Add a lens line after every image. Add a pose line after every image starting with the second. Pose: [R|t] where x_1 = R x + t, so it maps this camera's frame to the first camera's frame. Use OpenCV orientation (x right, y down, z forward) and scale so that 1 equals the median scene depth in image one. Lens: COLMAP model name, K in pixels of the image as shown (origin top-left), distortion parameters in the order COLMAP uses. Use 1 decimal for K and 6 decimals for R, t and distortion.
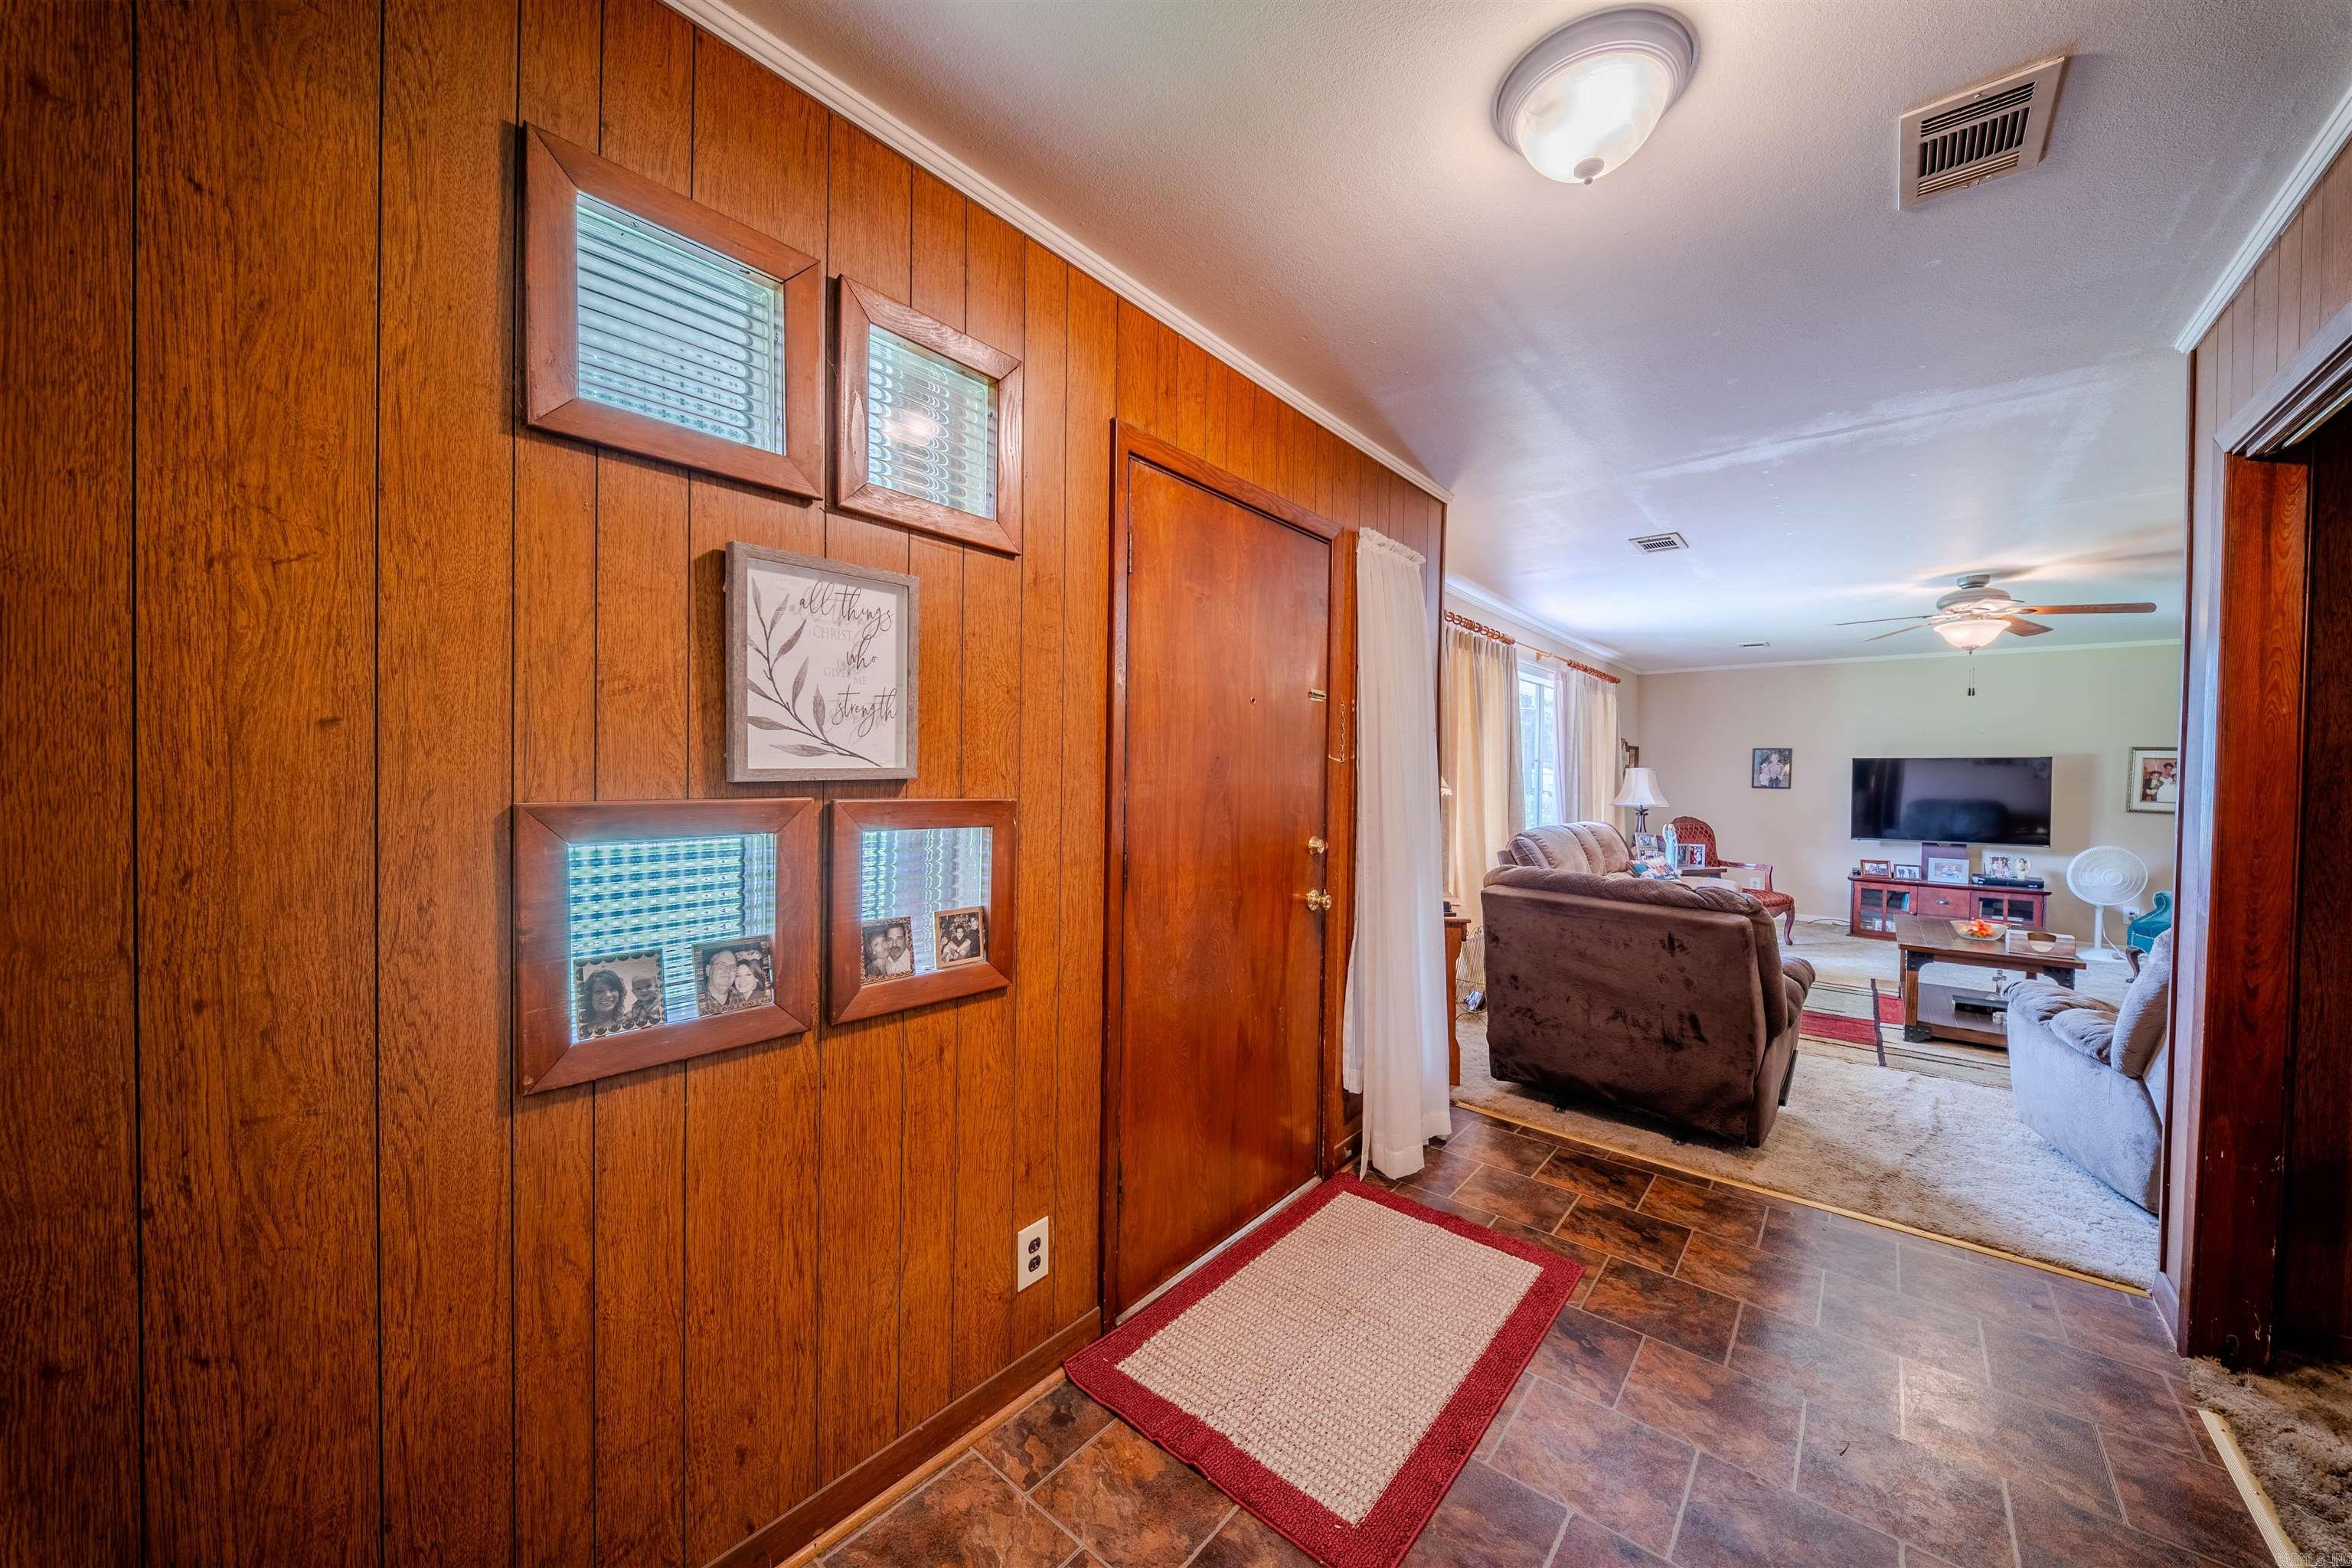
lens RADIAL K [[825.8, 0, 1188.5], [0, 825.8, 783.9], [0, 0, 1]] dist [0.007931, -0.007128]
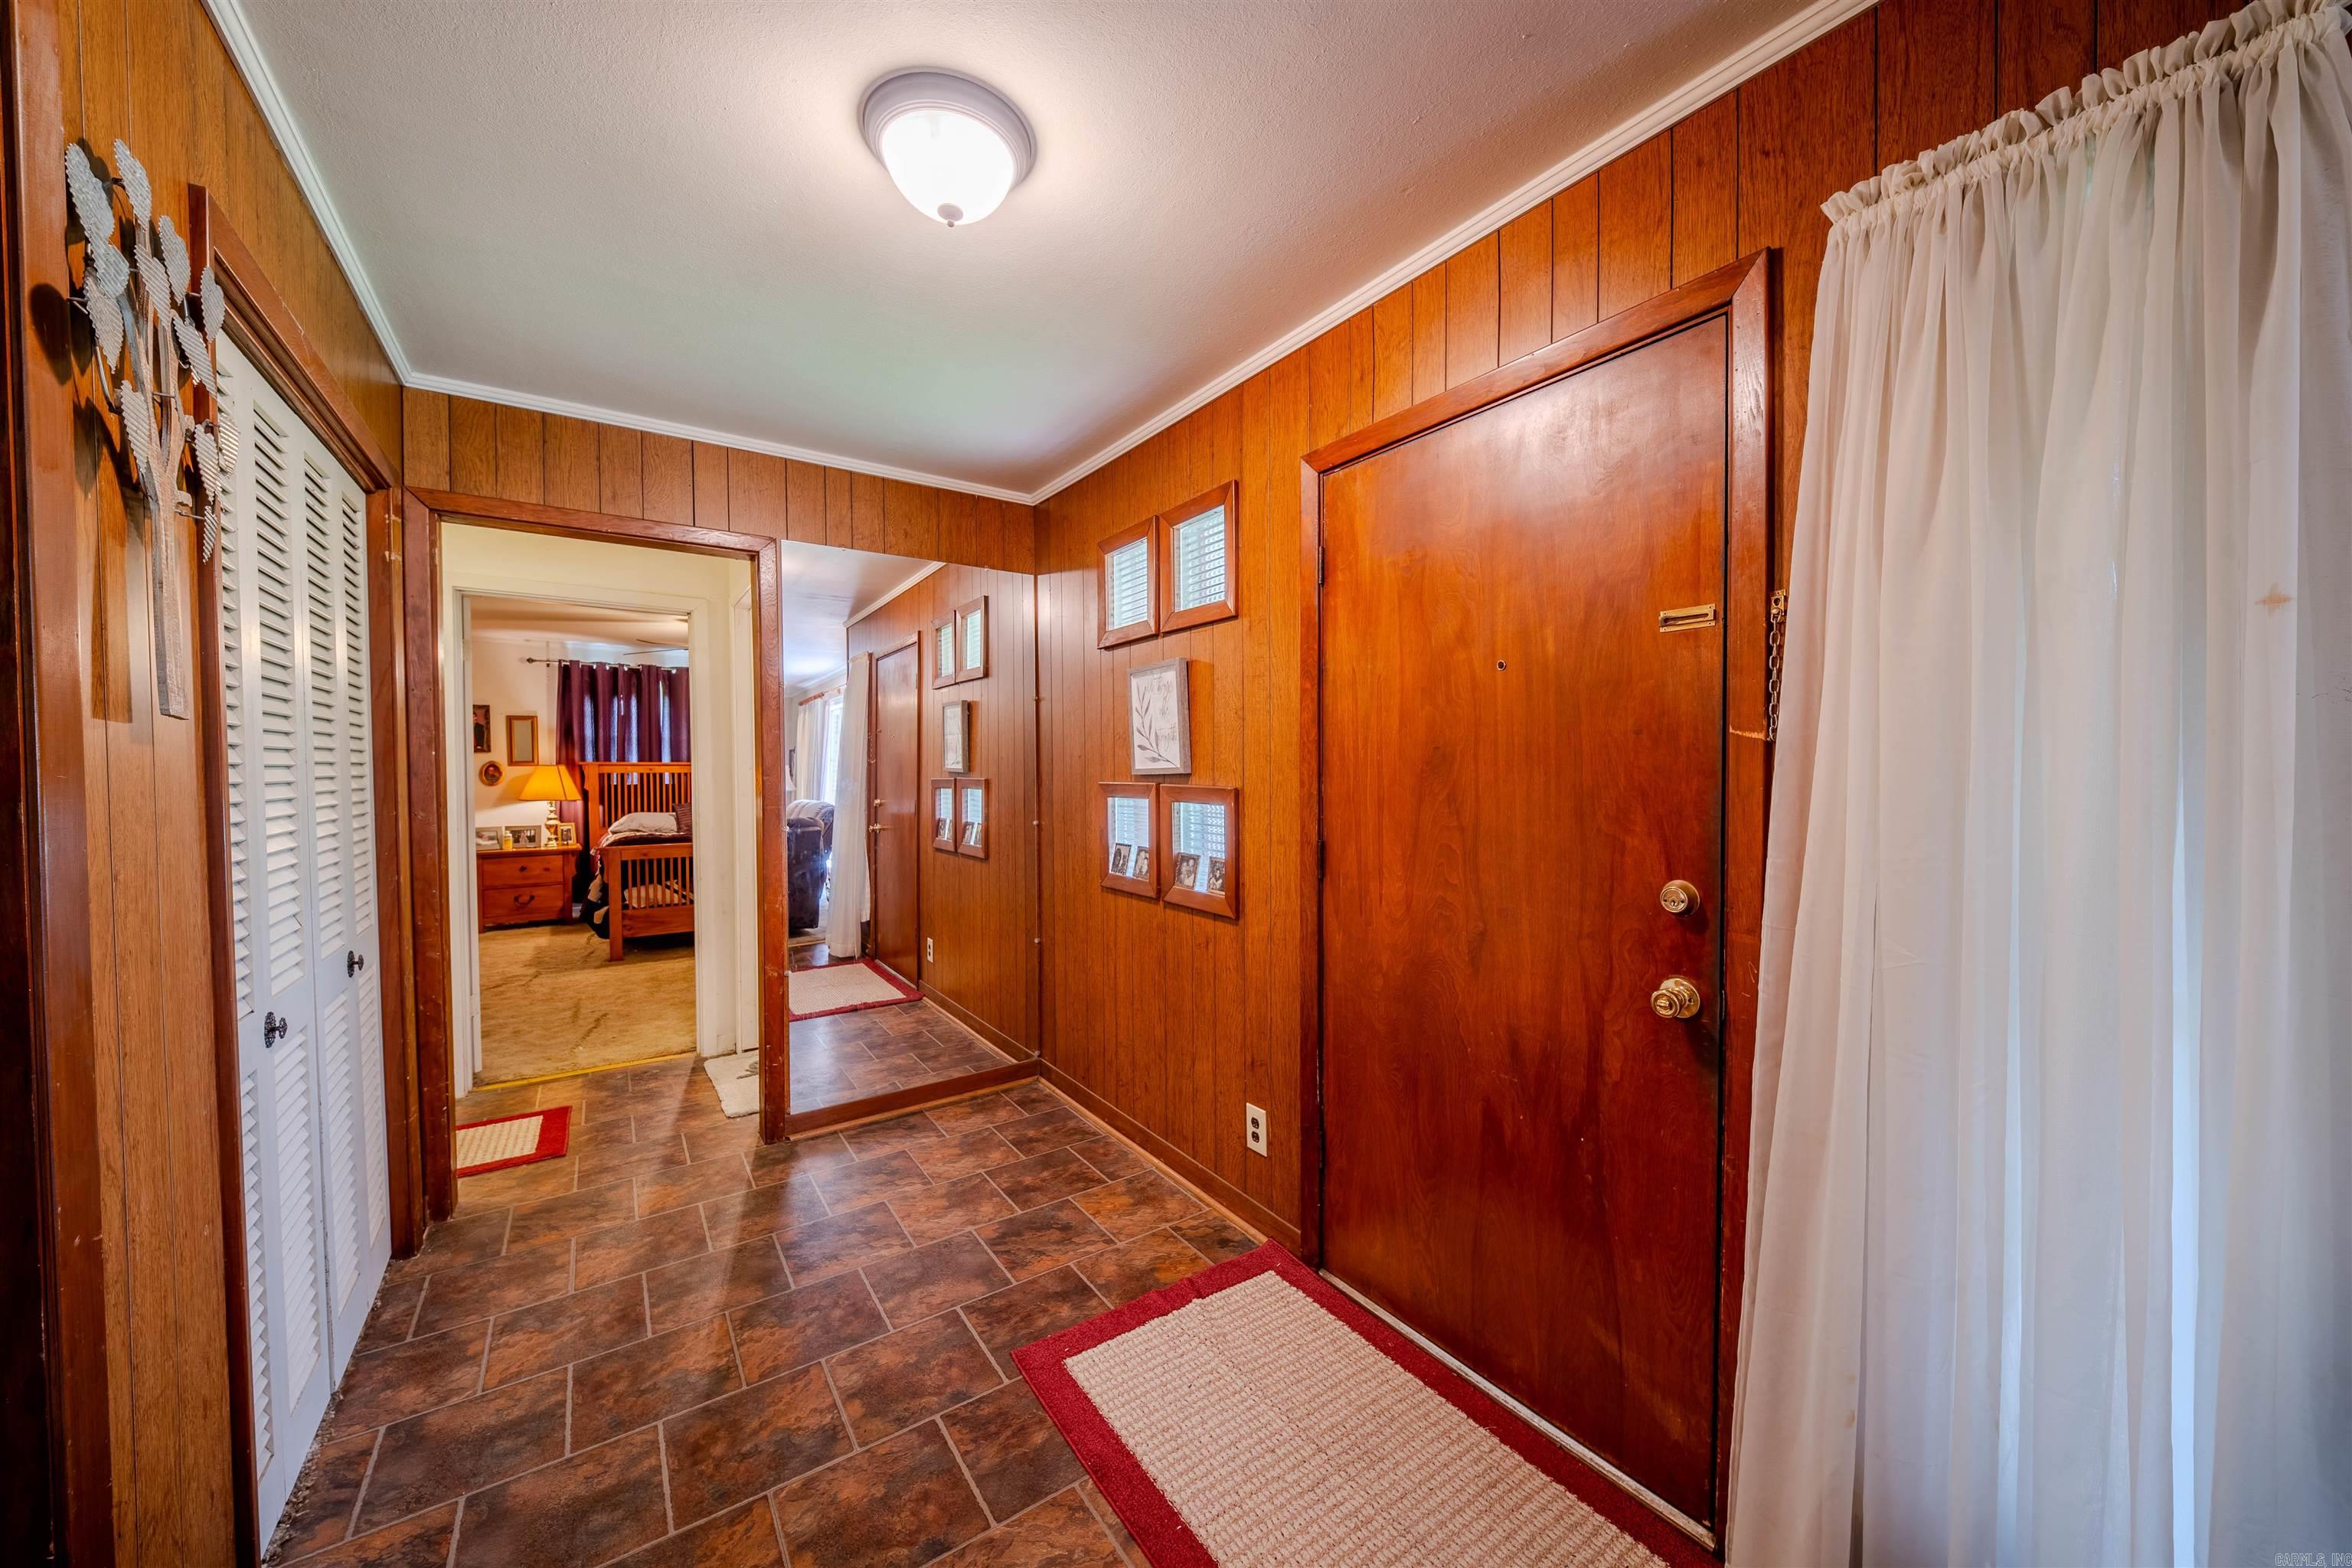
lens RADIAL K [[825.8, 0, 1188.5], [0, 825.8, 783.9], [0, 0, 1]] dist [0.007931, -0.007128]
pose [[-0.252755, 0.006517, -0.967508, 1.234825], [-0.015031, 0.999830, 0.010661, -0.002350], [0.967414, 0.017238, -0.252614, 1.339171]]
